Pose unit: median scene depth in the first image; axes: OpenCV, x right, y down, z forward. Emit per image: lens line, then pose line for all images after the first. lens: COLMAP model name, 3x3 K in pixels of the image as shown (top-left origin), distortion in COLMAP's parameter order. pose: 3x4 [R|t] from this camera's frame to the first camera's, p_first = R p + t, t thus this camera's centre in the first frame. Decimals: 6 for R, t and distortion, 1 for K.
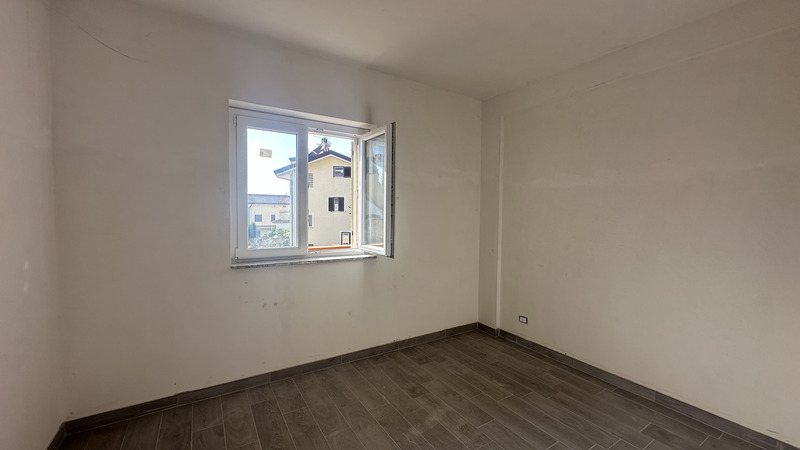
lens RADIAL K [[318.4, 0, 401.0], [0, 318.4, 226.2], [0, 0, 1]] dist [-0.007672, -0.000013]
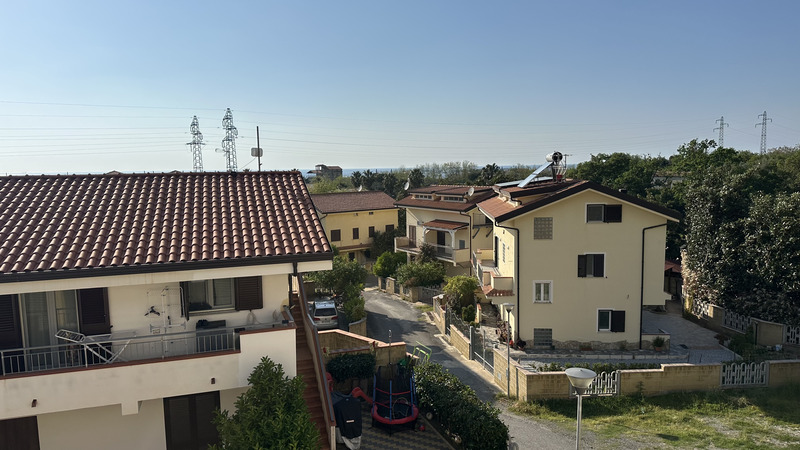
lens RADIAL K [[553.1, 0, 392.5], [0, 553.1, 228.4], [0, 0, 1]] dist [0.033784, -0.029429]
pose [[0.993000, -0.017101, -0.116869, -0.457218], [0.024185, 0.997937, 0.059466, -0.215008], [0.115611, -0.061876, 0.991365, -0.108200]]
